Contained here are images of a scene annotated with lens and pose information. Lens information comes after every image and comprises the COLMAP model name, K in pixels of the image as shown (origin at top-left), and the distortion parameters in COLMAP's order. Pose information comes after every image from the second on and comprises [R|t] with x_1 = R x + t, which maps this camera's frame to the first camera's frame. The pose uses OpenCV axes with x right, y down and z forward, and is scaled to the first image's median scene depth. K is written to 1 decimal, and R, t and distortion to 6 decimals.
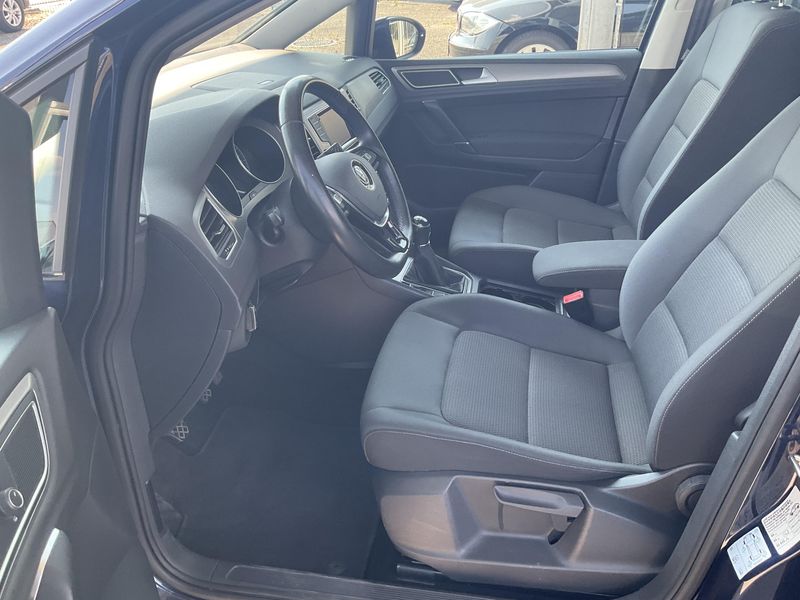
lens RADIAL K [[669.1, 0, 400.0], [0, 669.1, 300.0], [0, 0, 1]] dist [0.058539, -0.125321]
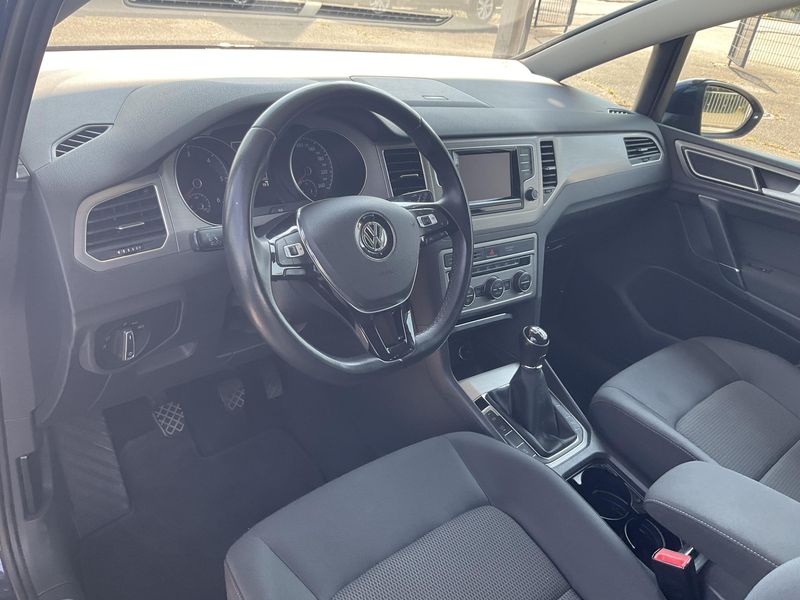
lens RADIAL K [[669.1, 0, 400.0], [0, 669.1, 300.0], [0, 0, 1]] dist [0.058539, -0.125321]
pose [[0.774893, 0.416173, -0.475753, 0.182530], [-0.436958, 0.896550, 0.072569, -0.104713], [0.456738, 0.151651, 0.876580, 0.224305]]
